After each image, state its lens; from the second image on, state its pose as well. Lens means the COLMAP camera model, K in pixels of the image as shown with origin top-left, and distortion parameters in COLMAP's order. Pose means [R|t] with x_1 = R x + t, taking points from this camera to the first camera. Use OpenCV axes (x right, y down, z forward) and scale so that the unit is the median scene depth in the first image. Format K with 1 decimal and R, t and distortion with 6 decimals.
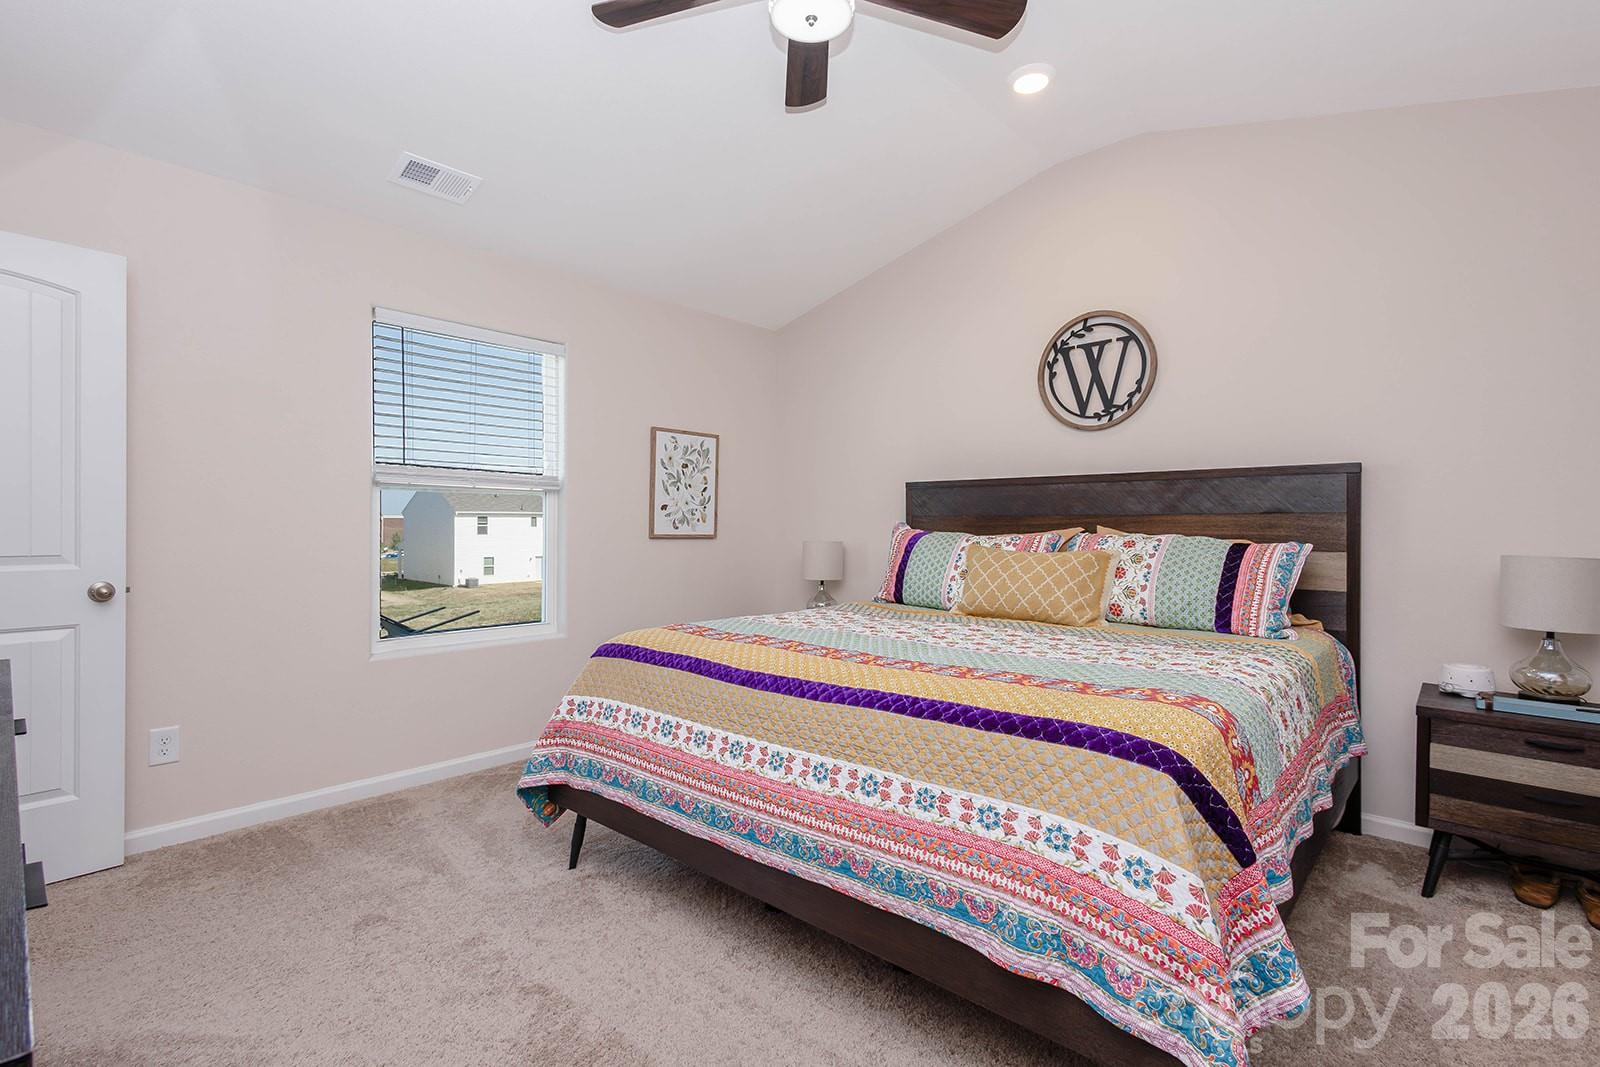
lens RADIAL K [[744.7, 0, 798.1], [0, 744.7, 524.1], [0, 0, 1]] dist [-0.001568, 0.000127]
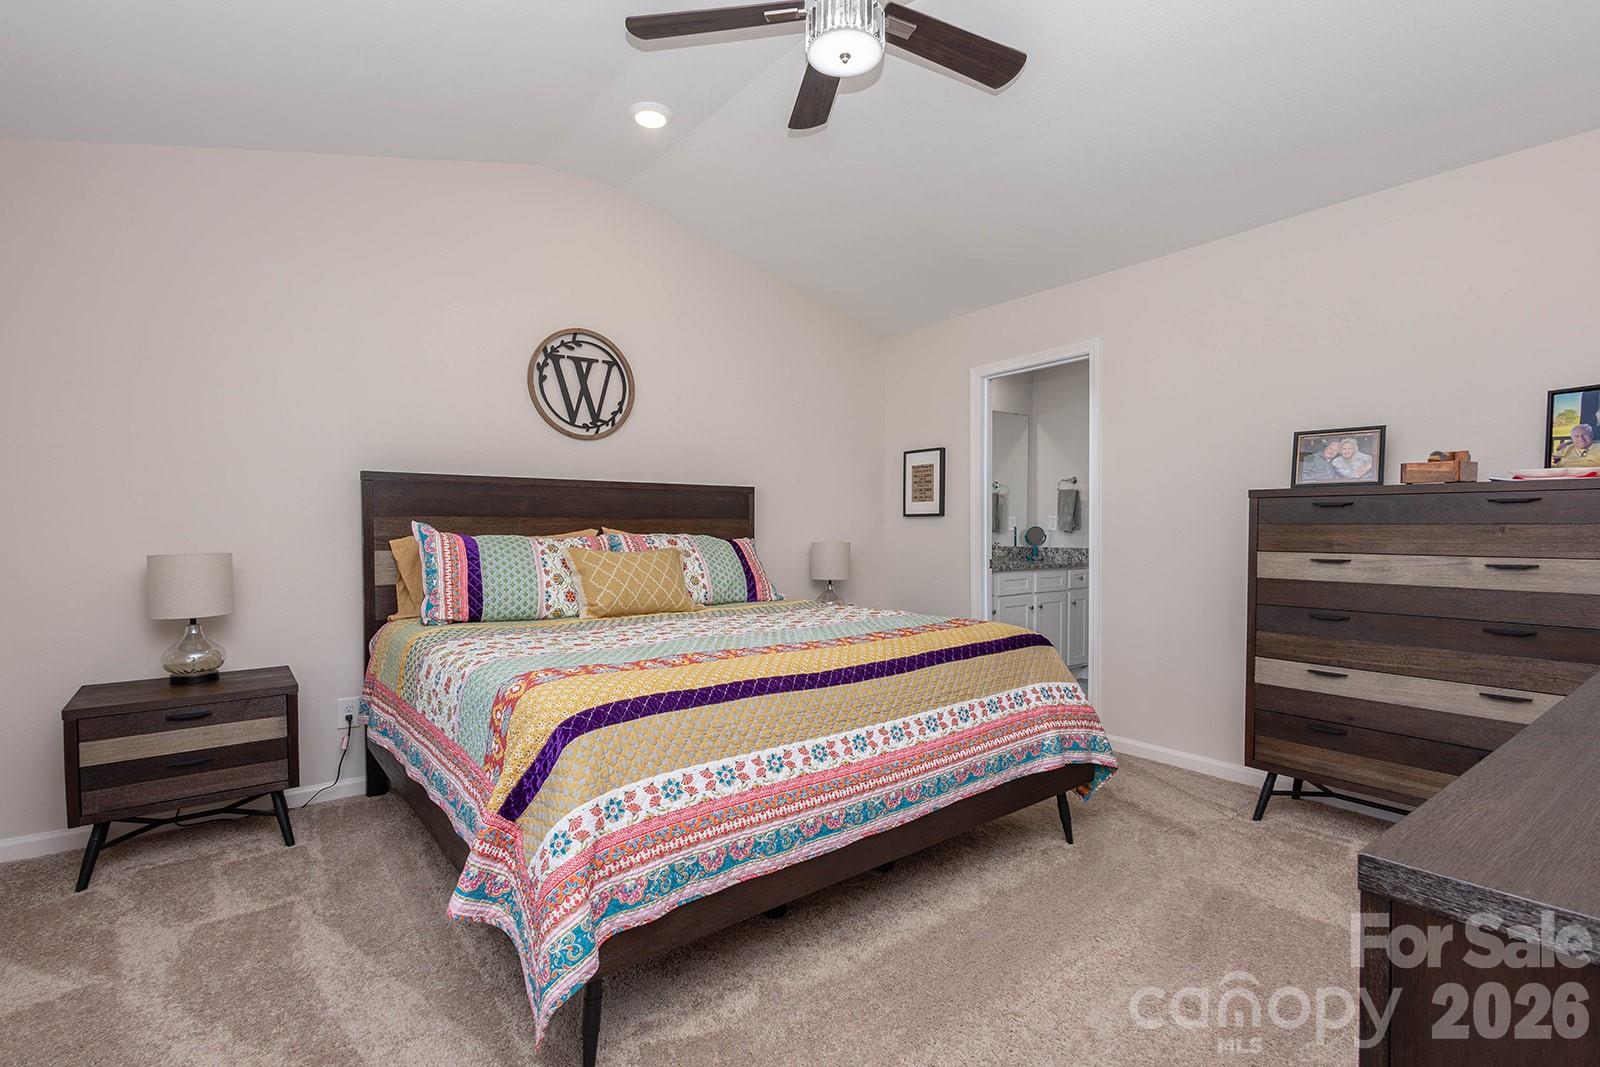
lens RADIAL K [[744.7, 0, 765.9], [0, 744.7, 570.5], [0, 0, 1]] dist [-0.001568, 0.000127]
pose [[0.182100, -0.060081, 0.981443, -0.662046], [-0.000001, 0.998132, 0.061102, -0.001285], [-0.983280, -0.011127, 0.181760, 0.560142]]
